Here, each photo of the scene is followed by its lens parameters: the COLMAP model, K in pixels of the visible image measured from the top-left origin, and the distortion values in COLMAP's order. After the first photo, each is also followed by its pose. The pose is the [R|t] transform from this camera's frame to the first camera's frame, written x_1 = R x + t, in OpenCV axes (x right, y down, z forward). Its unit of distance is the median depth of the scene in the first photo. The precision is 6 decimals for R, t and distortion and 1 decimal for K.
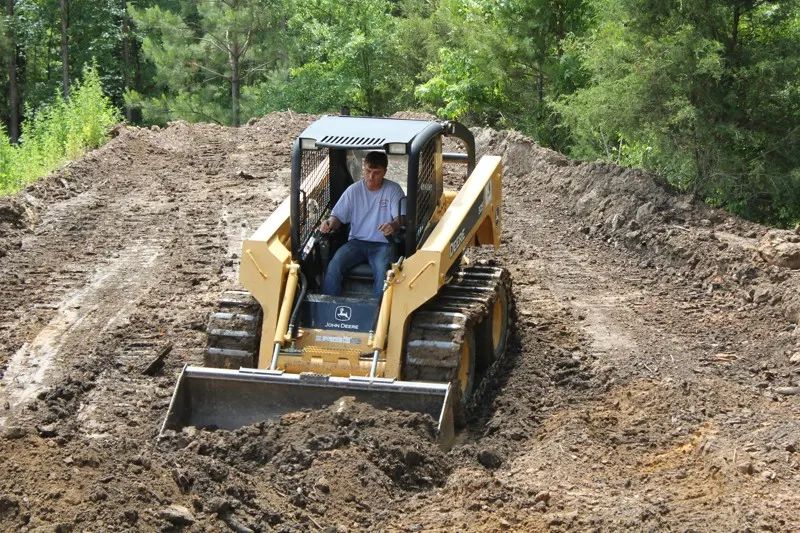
lens RADIAL K [[1903.8, 0, 403.7], [0, 1903.8, 251.6], [0, 0, 1]] dist [0.060788, 0.335129]
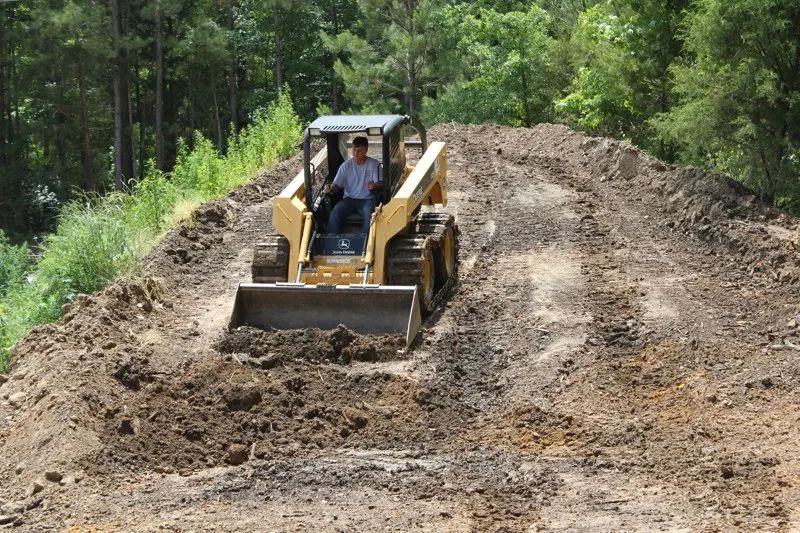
lens RADIAL K [[1903.8, 0, 403.7], [0, 1903.8, 251.6], [0, 0, 1]] dist [0.060788, 0.335129]
pose [[0.992724, -0.006342, -0.120242, 0.074451], [0.007291, 0.999946, 0.007454, -0.004243], [0.120188, -0.008276, 0.992717, -0.255000]]
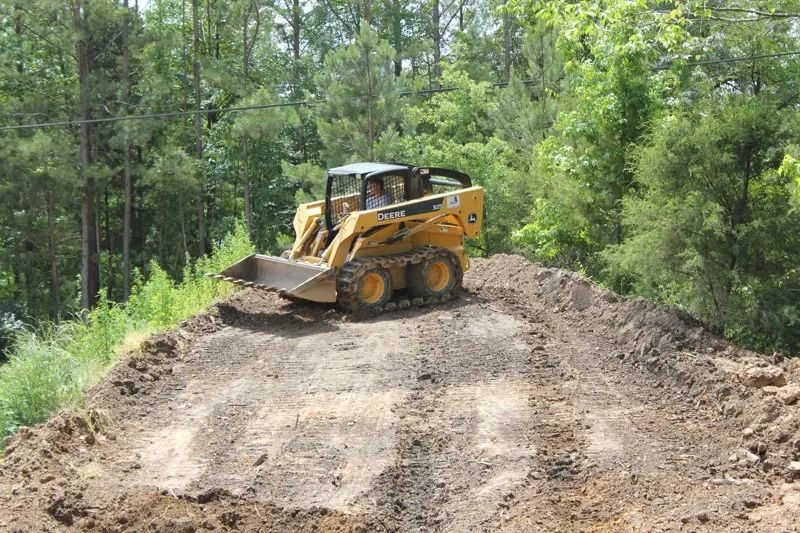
lens RADIAL K [[1903.8, 0, 403.7], [0, 1903.8, 251.6], [0, 0, 1]] dist [0.060788, 0.335129]
pose [[0.993901, -0.011957, -0.109628, 0.095007], [0.005541, 0.998263, -0.058646, -0.007419], [0.110139, 0.057681, 0.992241, -0.253002]]
